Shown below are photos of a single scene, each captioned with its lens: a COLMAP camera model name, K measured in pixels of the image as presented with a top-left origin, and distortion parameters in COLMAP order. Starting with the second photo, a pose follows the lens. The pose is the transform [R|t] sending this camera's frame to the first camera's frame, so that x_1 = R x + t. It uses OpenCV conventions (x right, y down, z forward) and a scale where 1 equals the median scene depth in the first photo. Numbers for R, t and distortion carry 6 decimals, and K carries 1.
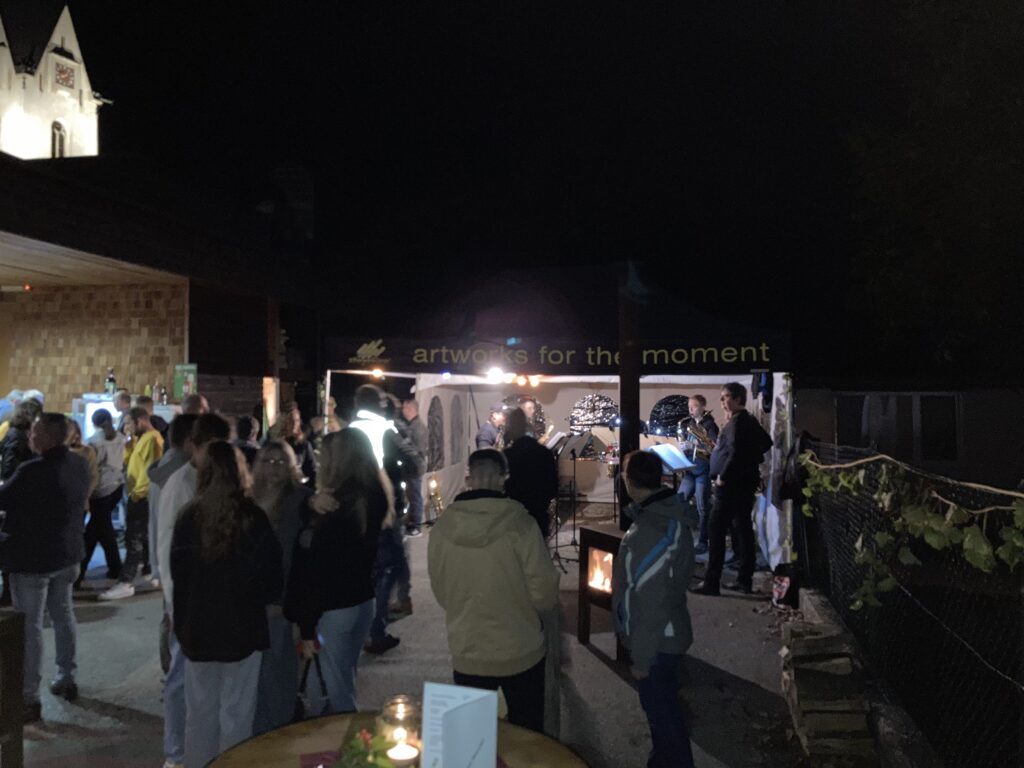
lens RADIAL K [[816.3, 0, 506.2], [0, 816.3, 378.6], [0, 0, 1]] dist [0.023957, -0.005975]
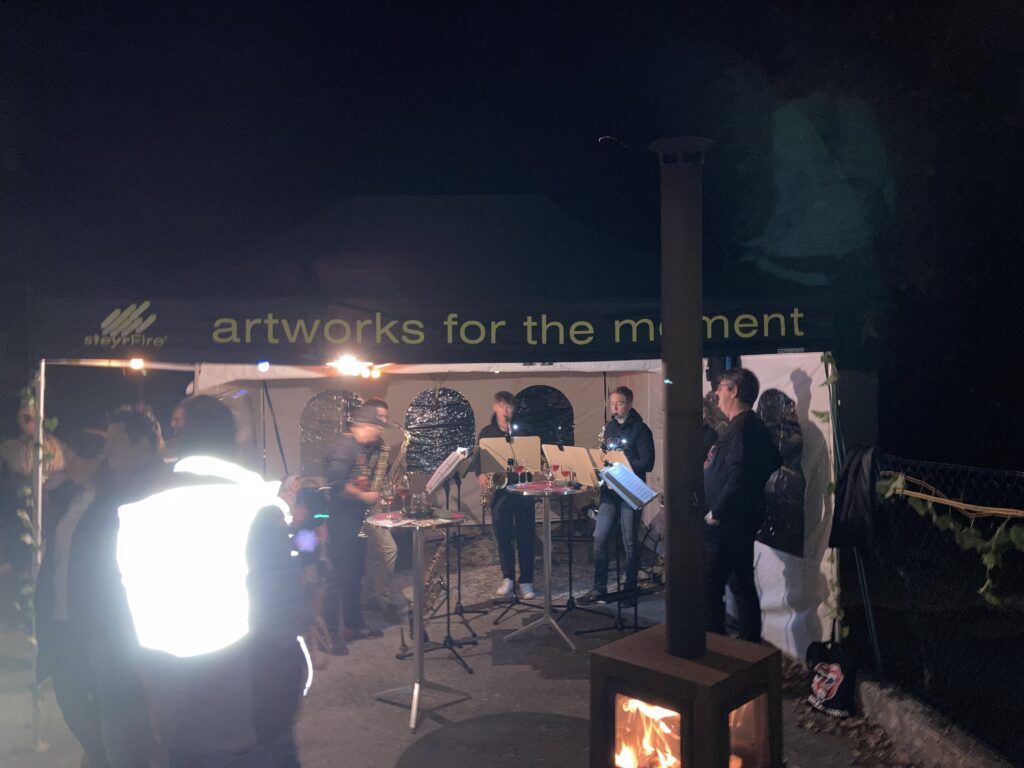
lens RADIAL K [[815.8, 0, 512.0], [0, 815.8, 384.0], [0, 0, 1]] dist [0.041933, -0.139182]
pose [[0.955795, -0.023073, 0.293129, -0.085218], [0.016555, 0.999558, 0.024699, -0.002851], [-0.293569, -0.018754, 0.955754, 0.422769]]
